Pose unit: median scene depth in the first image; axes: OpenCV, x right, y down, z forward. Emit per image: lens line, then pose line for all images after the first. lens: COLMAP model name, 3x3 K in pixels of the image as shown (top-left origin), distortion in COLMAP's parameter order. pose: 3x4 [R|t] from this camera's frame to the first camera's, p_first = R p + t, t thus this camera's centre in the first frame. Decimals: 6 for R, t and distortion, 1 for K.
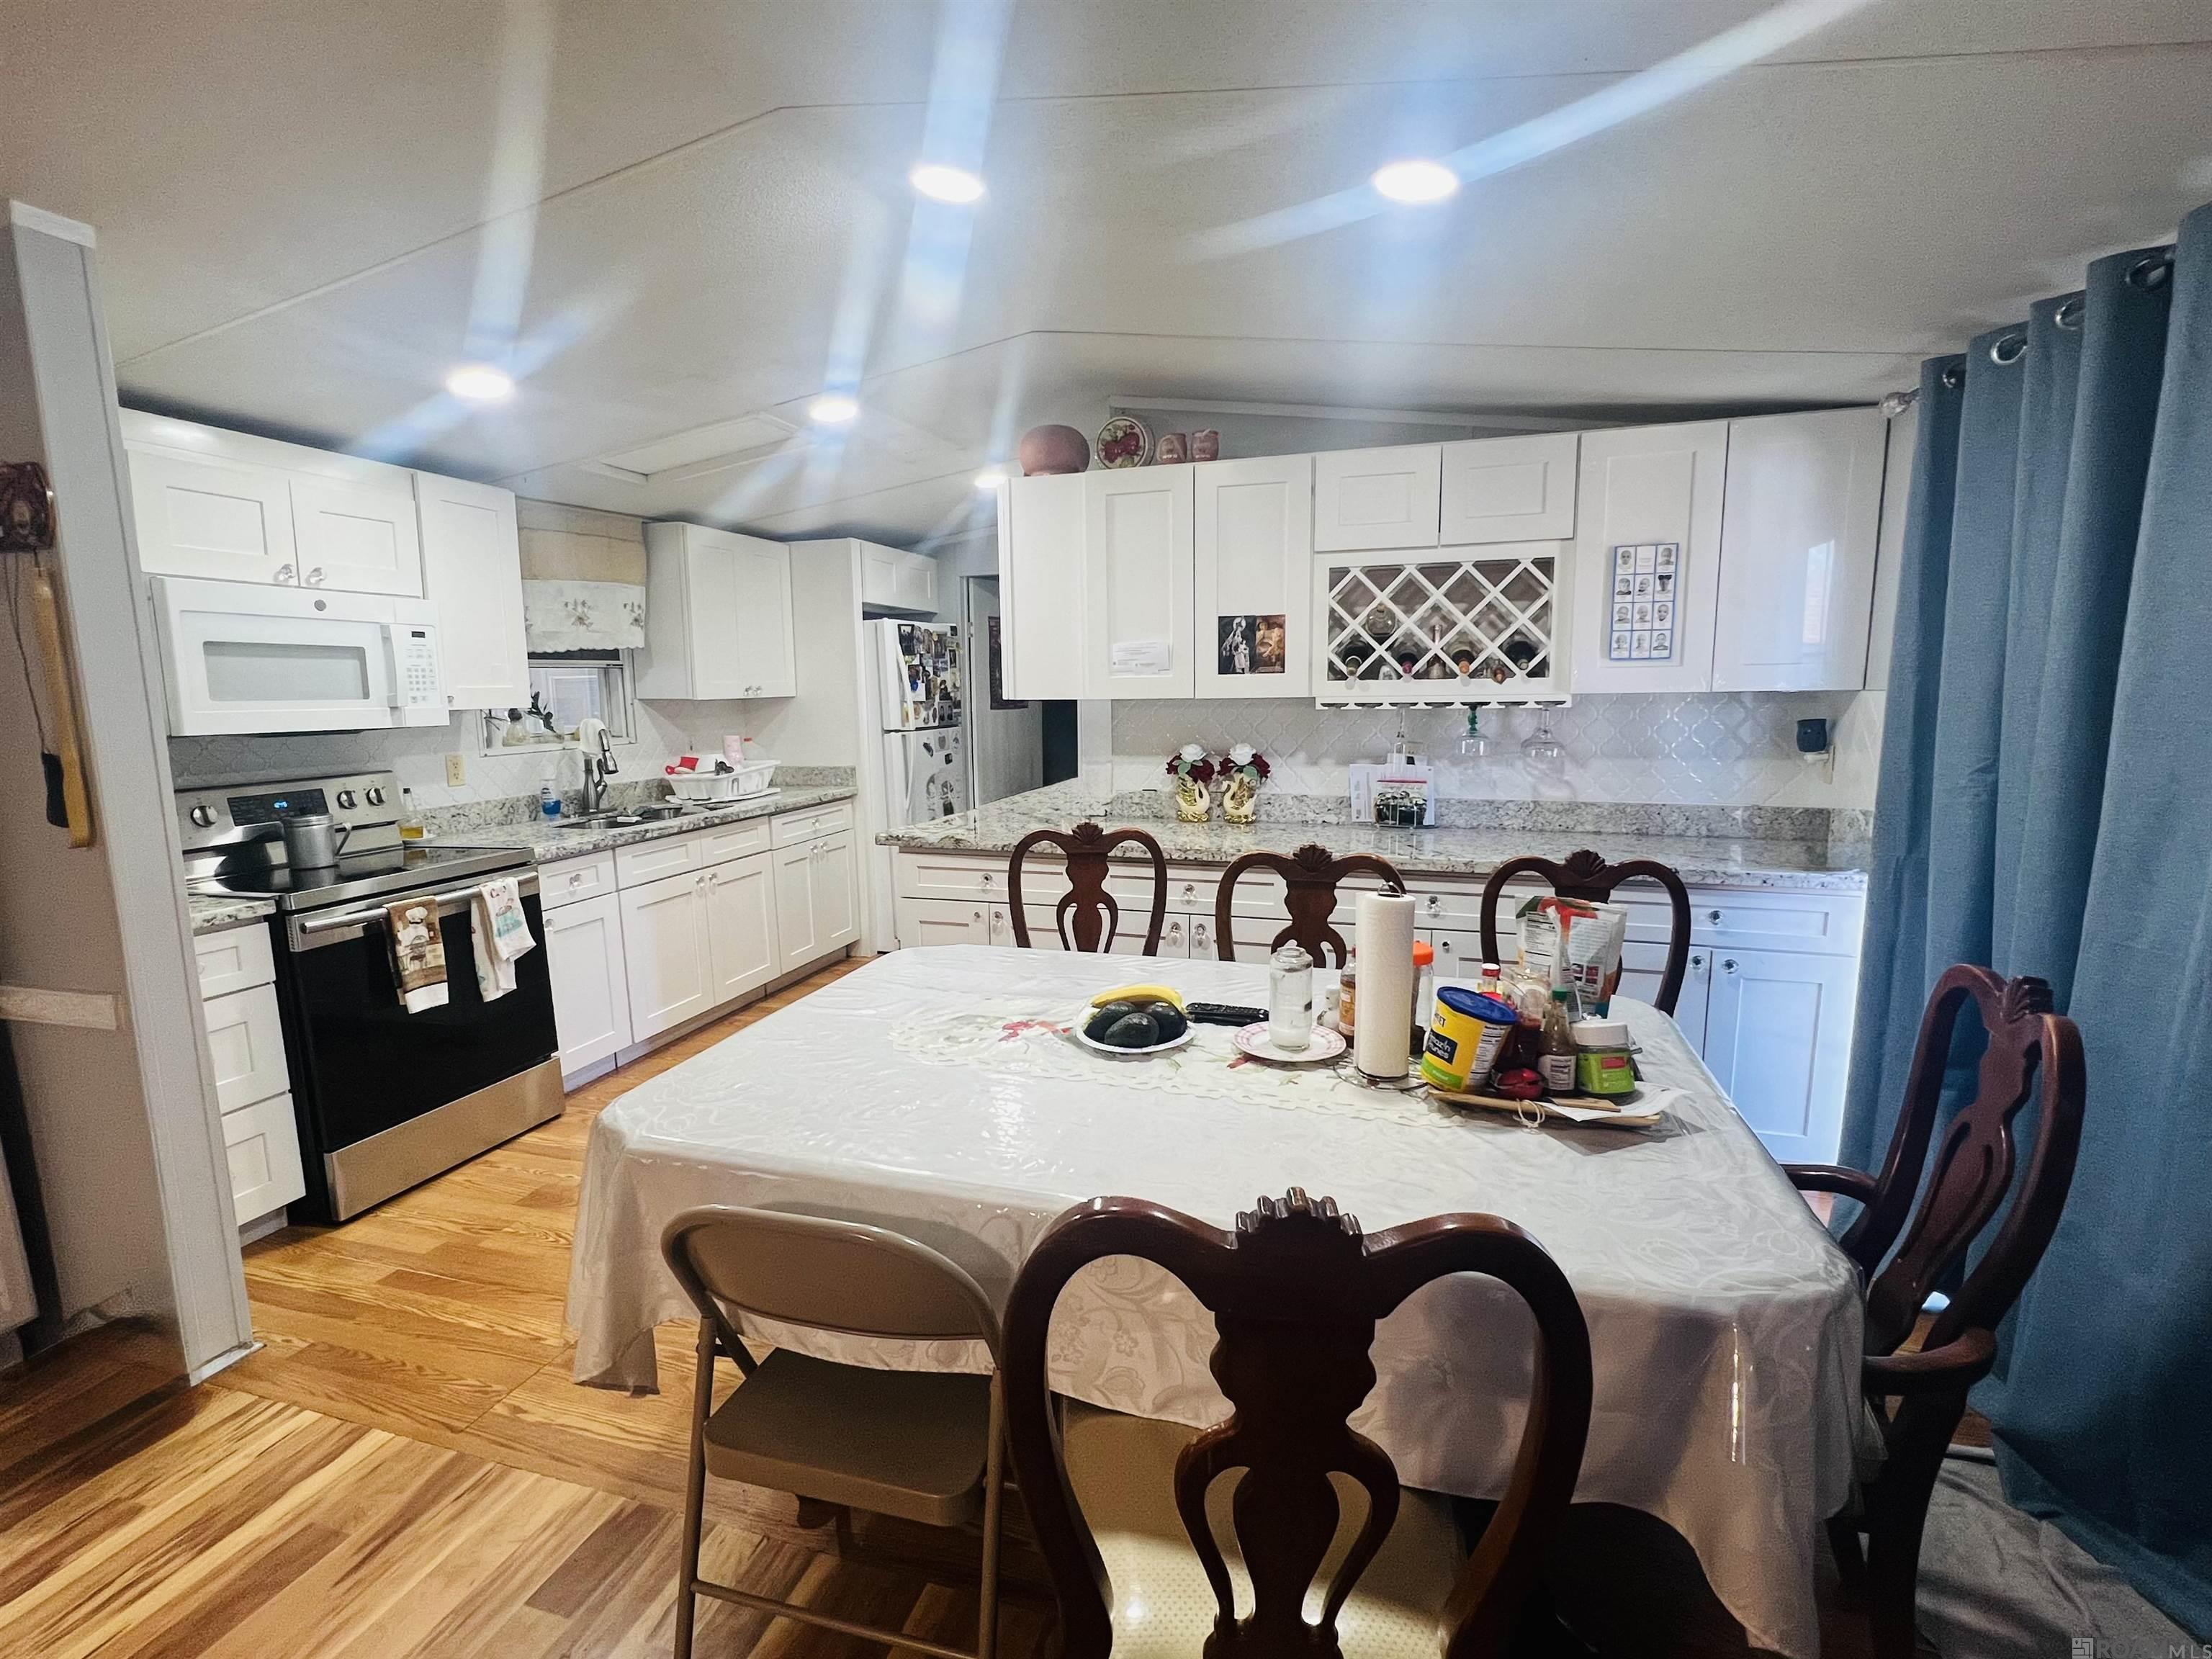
lens RADIAL K [[982.0, 0, 1111.1], [0, 982.0, 823.5], [0, 0, 1]] dist [-0.002402, -0.000271]
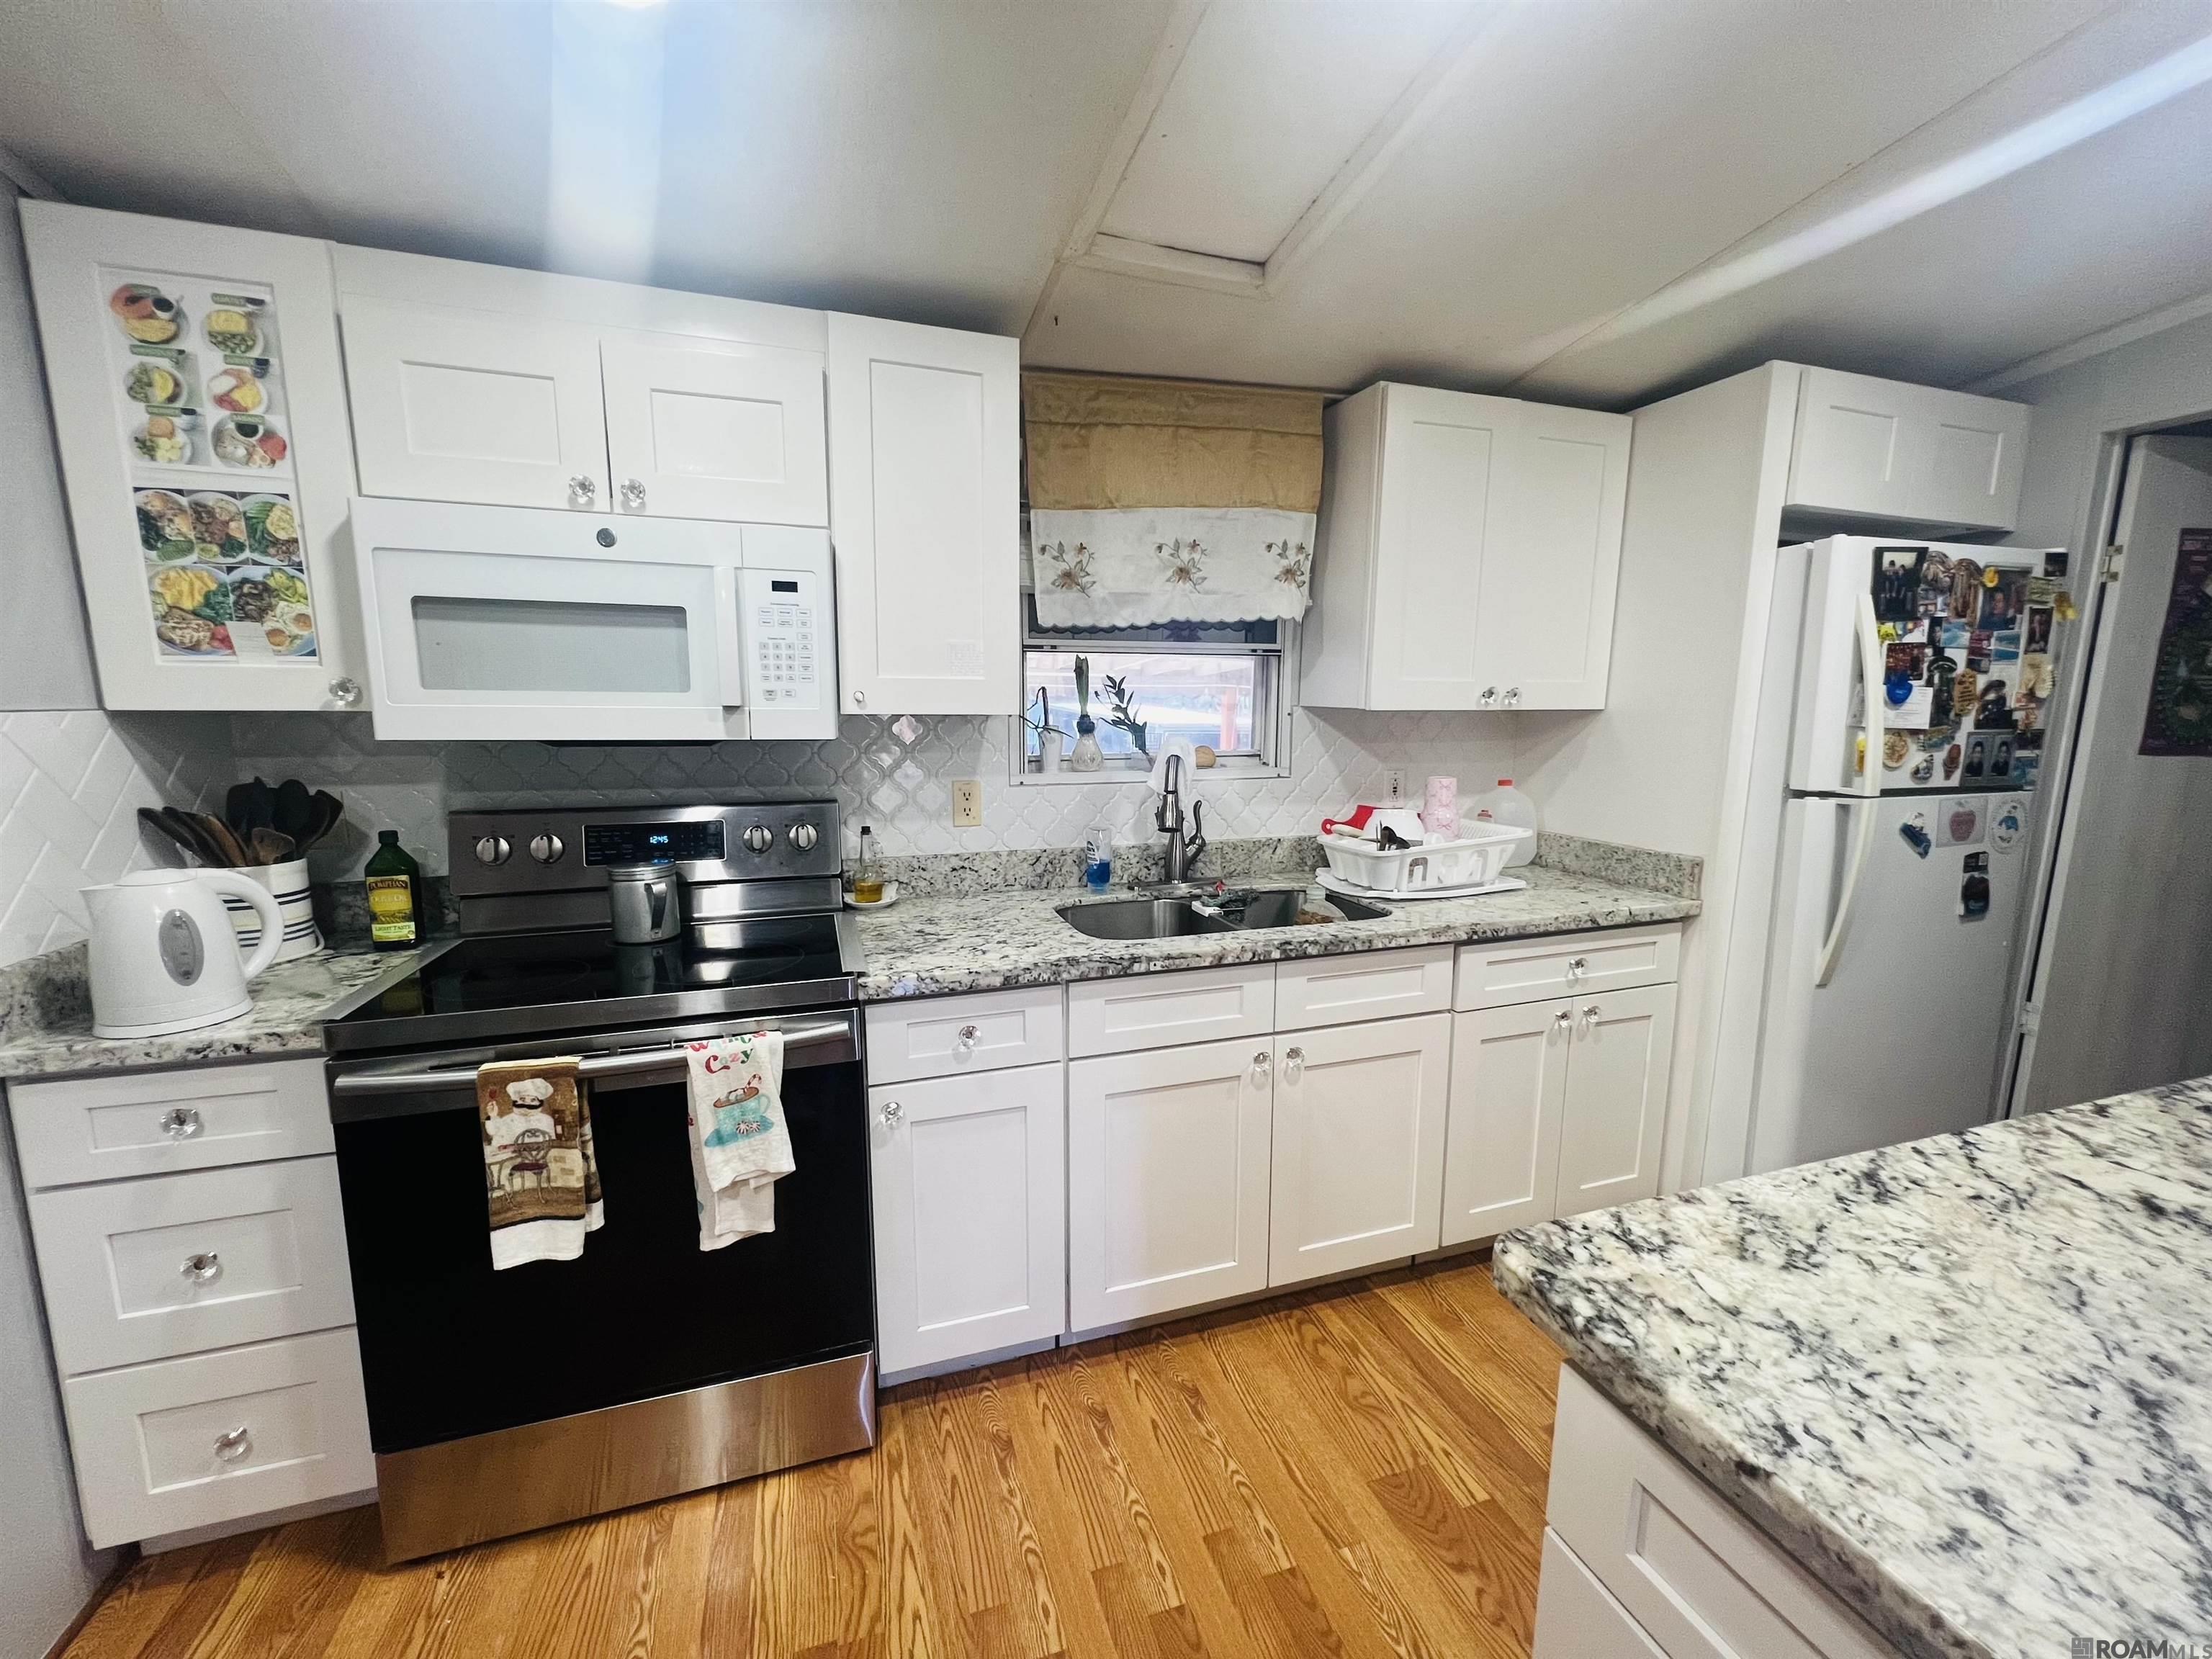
lens RADIAL K [[887.8, 0, 1105.7], [0, 887.8, 830.6], [0, 0, 1]] dist [-0.002567, -0.000012]
pose [[0.575161, 0.136826, -0.806517, -0.104403], [-0.128855, 0.988758, 0.075851, -0.085900], [0.807828, 0.060298, 0.586325, 0.652802]]
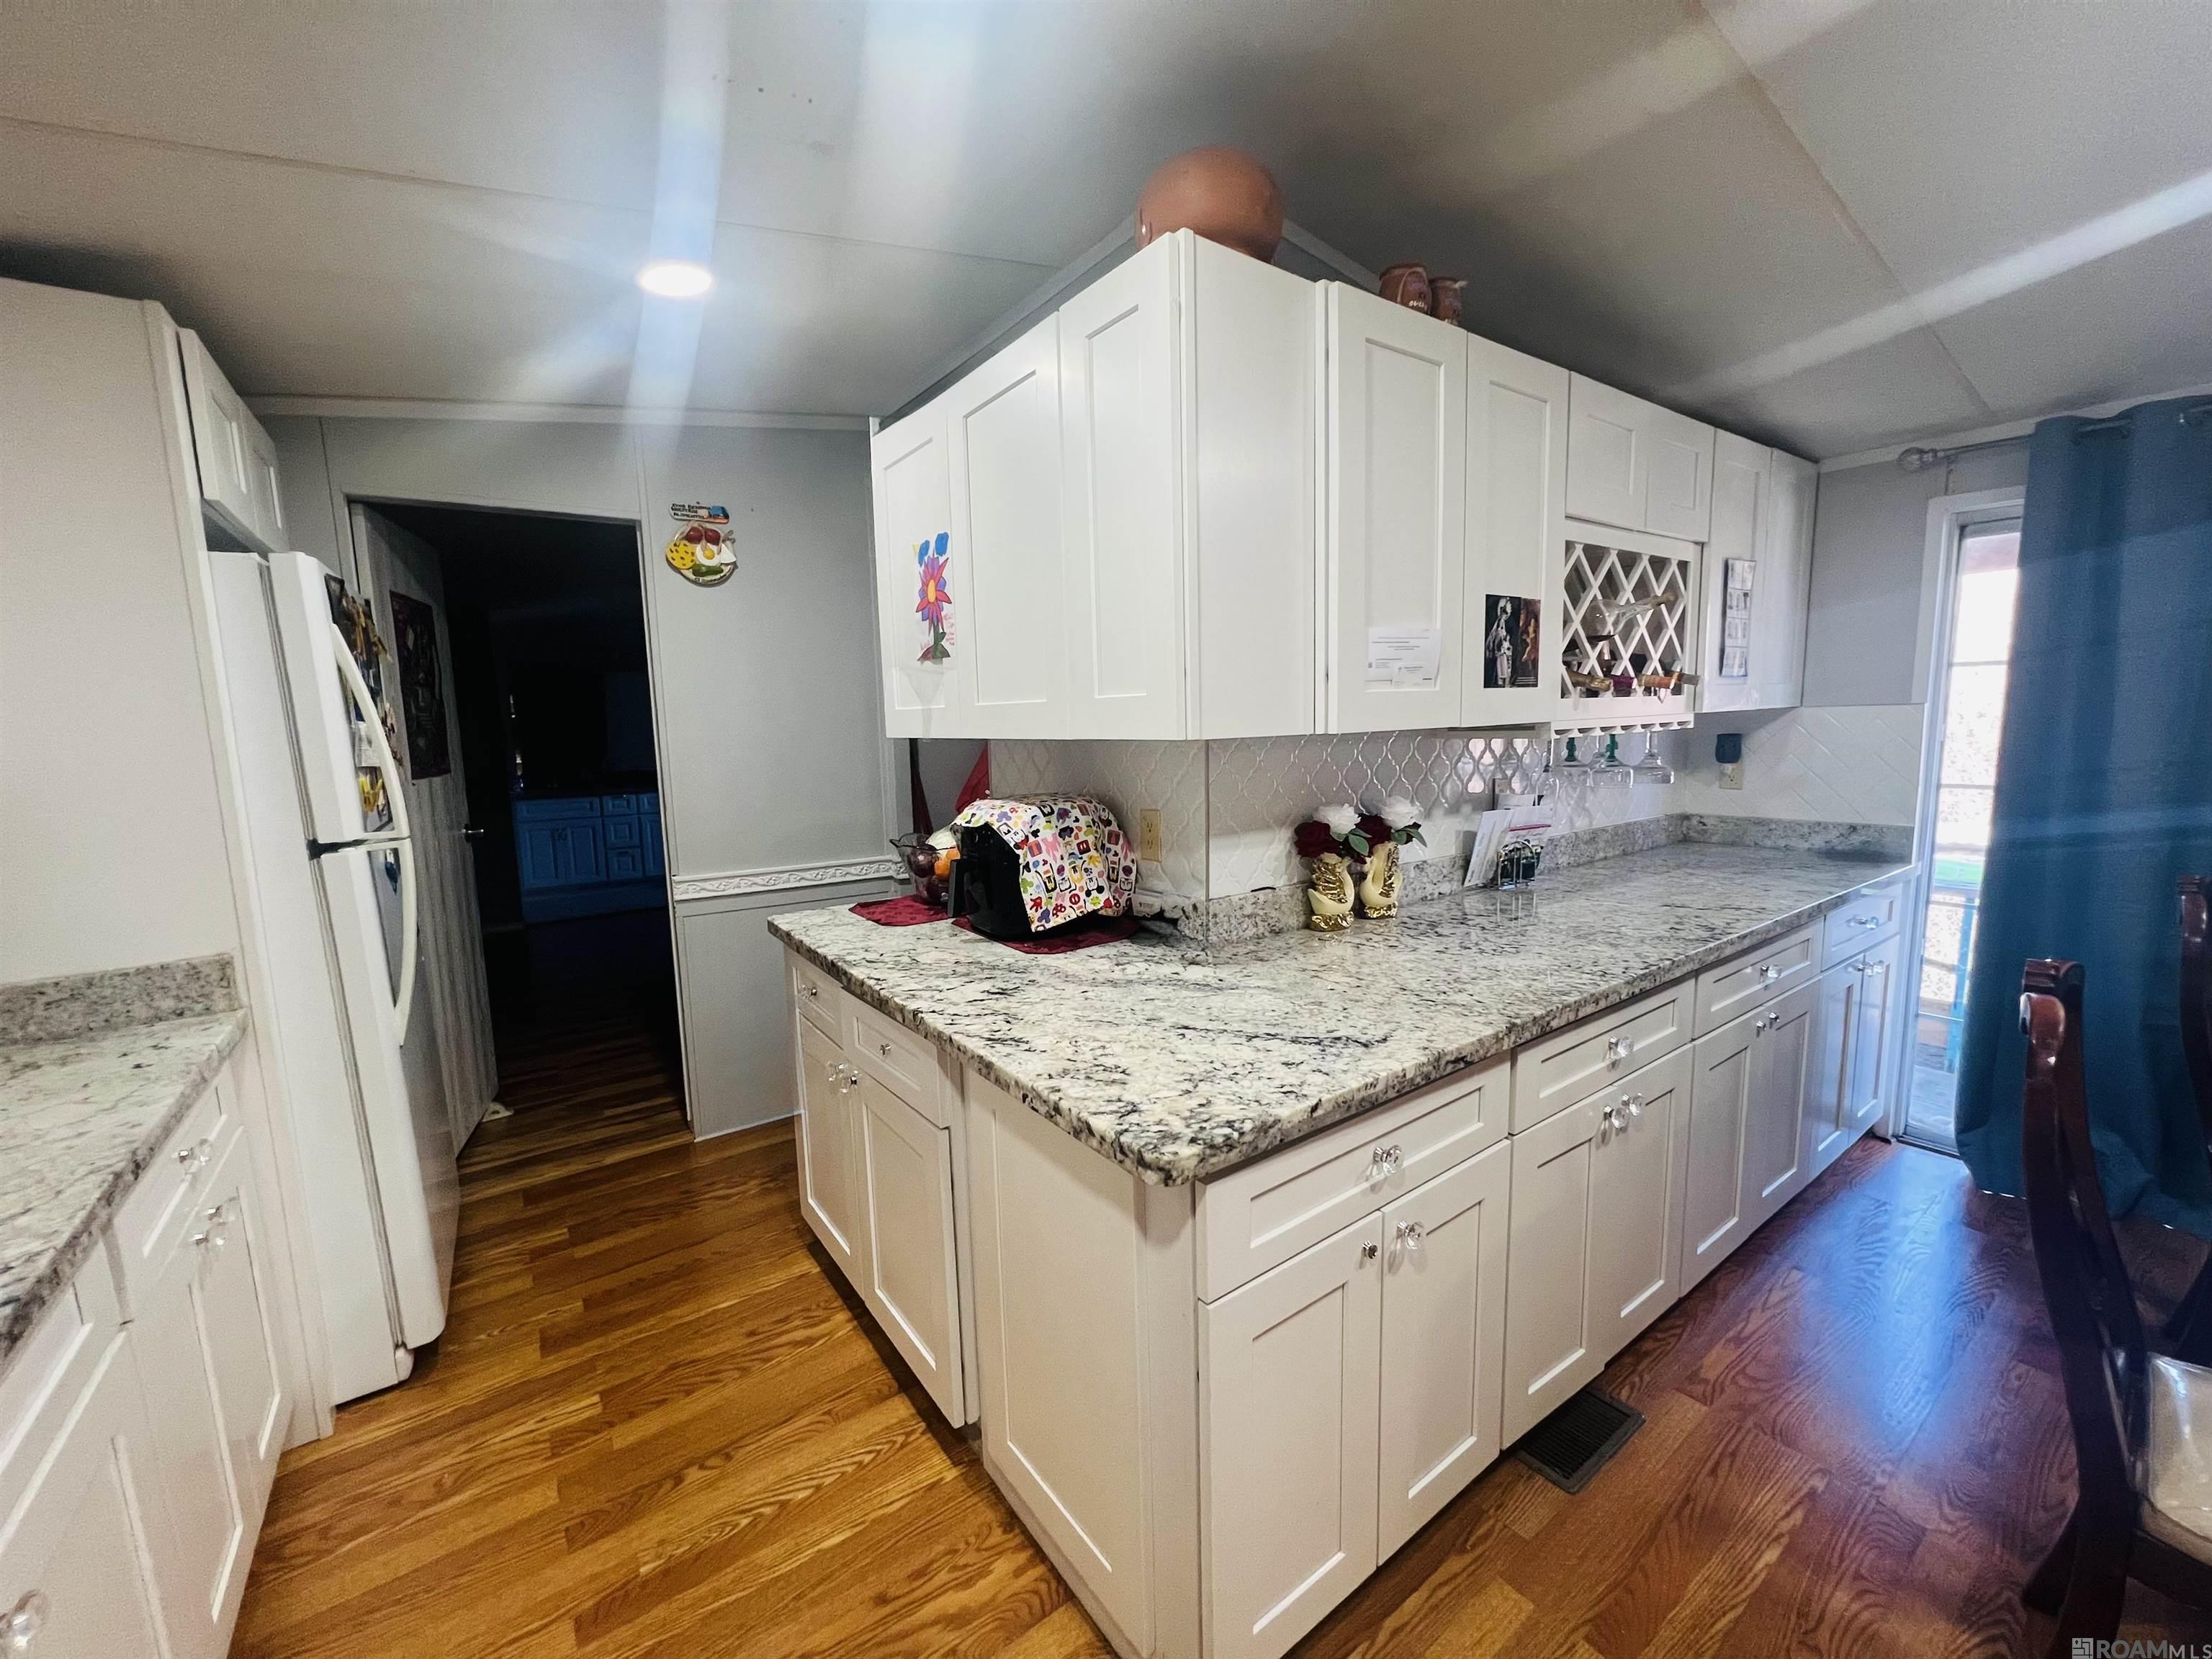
lens RADIAL K [[887.5, 0, 1108.9], [0, 887.5, 842.4], [0, 0, 1]] dist [-0.001189, 0.000402]
pose [[0.608177, -0.117537, 0.785051, -0.402202], [0.129941, 0.990378, 0.047613, -0.092659], [-0.783094, 0.073053, 0.617598, 0.697534]]
